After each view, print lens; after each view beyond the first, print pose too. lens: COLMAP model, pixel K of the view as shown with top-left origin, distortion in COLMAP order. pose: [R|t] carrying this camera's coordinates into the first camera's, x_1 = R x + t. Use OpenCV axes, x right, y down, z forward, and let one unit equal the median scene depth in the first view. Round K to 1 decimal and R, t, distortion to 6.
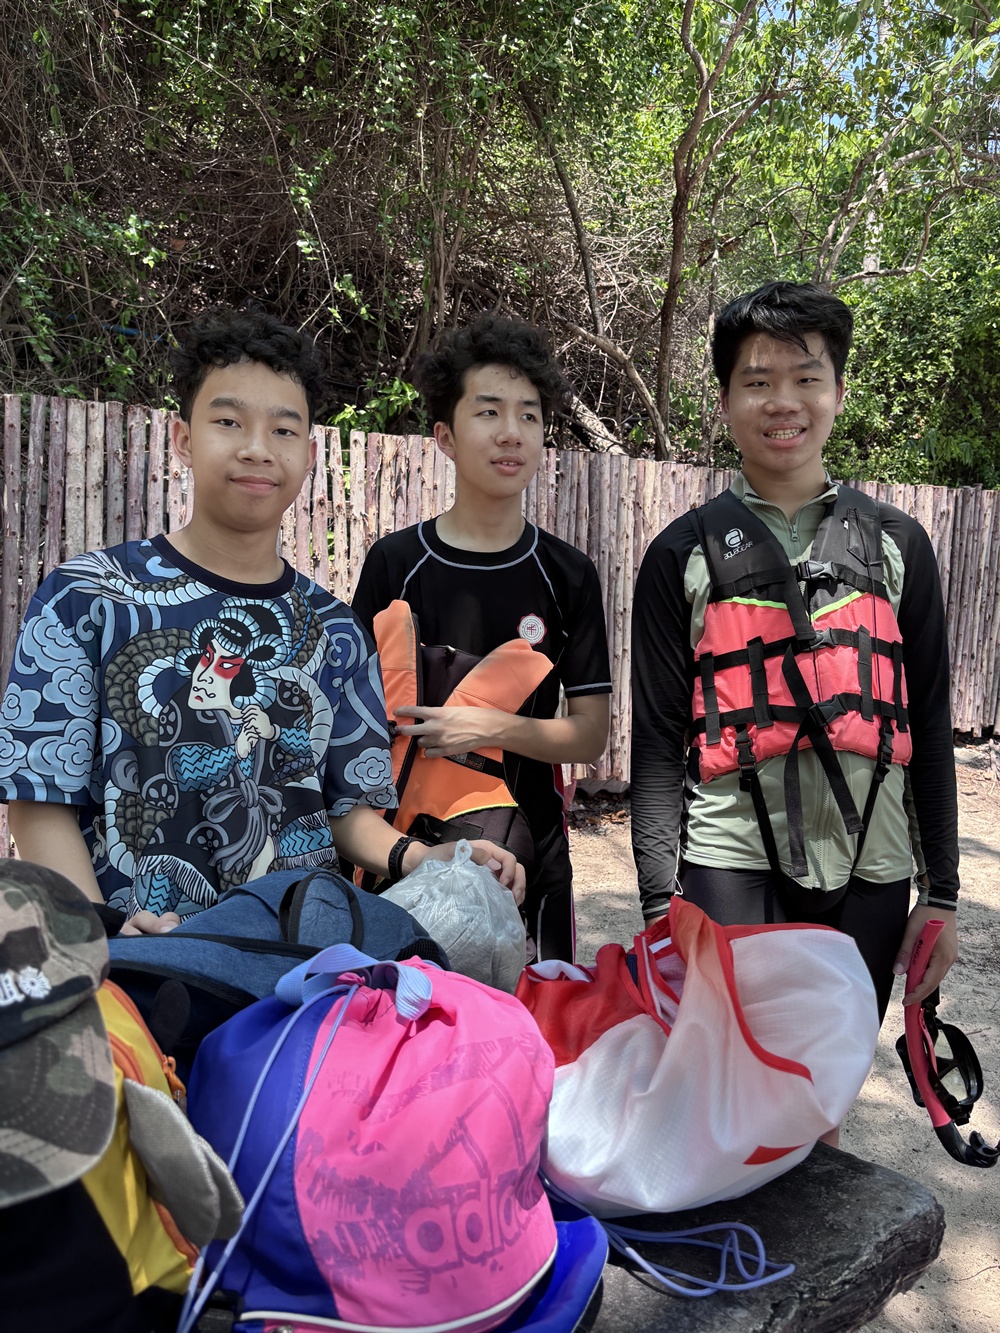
lens RADIAL K [[996.9, 0, 500.0], [0, 996.9, 666.5], [0, 0, 1]] dist [0.056783, -0.055874]
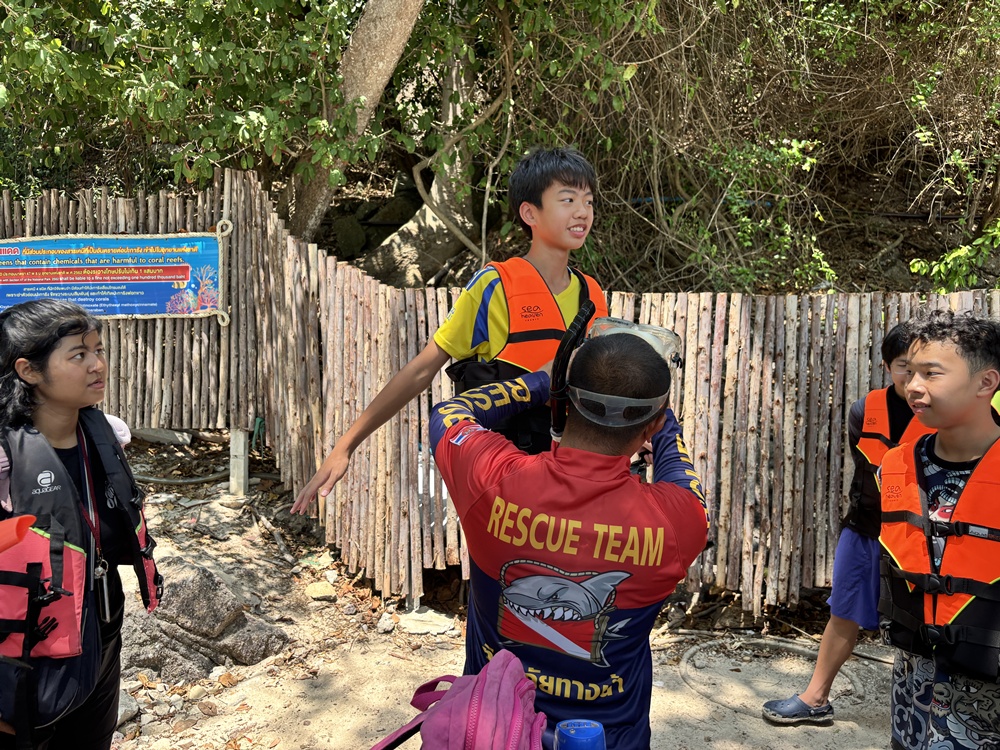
lens RADIAL K [[748.8, 0, 500.0], [0, 748.8, 375.0], [0, 0, 1]] dist [0.013714, 0.002287]
pose [[0.853107, -0.020517, -0.521333, -0.239420], [-0.002392, 0.999062, -0.043231, -0.071342], [0.521731, 0.038128, 0.852258, -0.246542]]
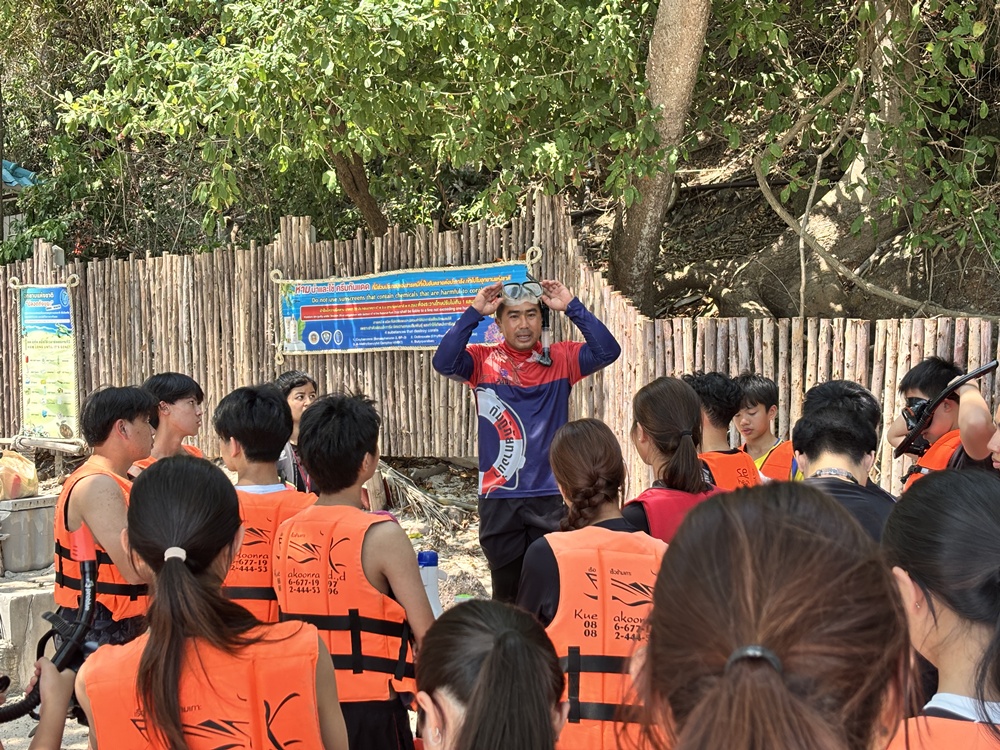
lens RADIAL K [[1481.3, 0, 500.0], [0, 1481.3, 375.0], [0, 0, 1]] dist [0.189898, -0.014409]
pose [[0.430303, -0.032019, -0.902116, 0.884558], [-0.028031, 0.998415, -0.048808, -0.052327], [0.902249, 0.046290, 0.428724, -0.512849]]
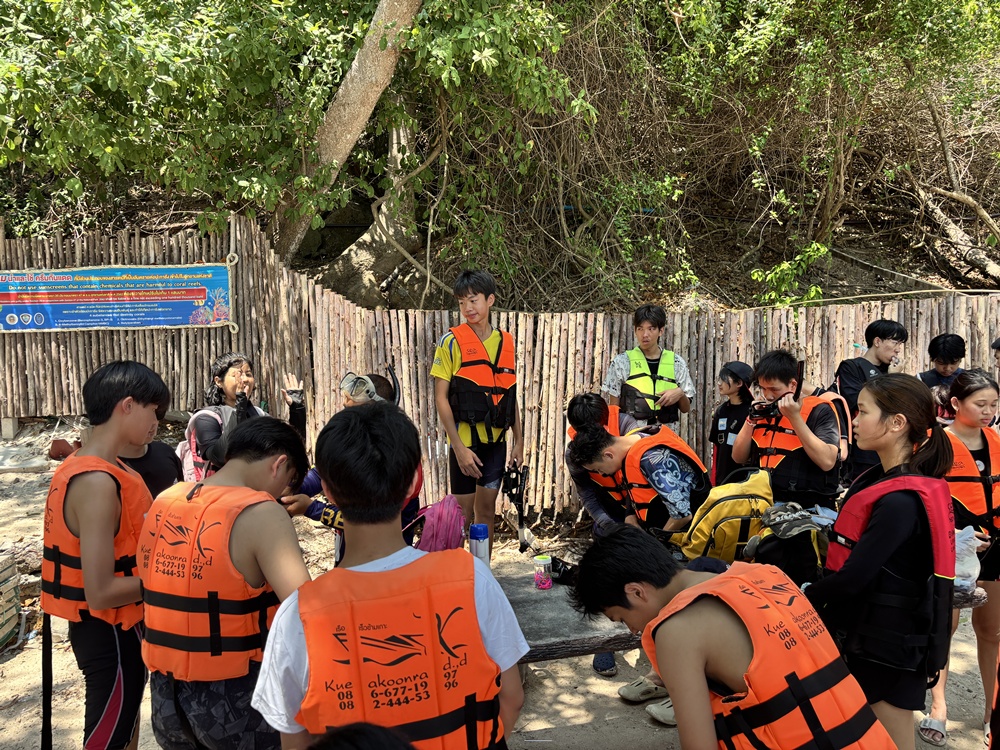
lens RADIAL K [[757.8, 0, 500.0], [0, 757.8, 375.0], [0, 0, 1]] dist [0.036051, -0.002090]
pose [[0.891356, -0.013130, -0.453114, 0.012466], [0.015676, 0.999875, 0.001863, -0.106988], [0.453033, -0.008763, 0.891450, -0.668398]]
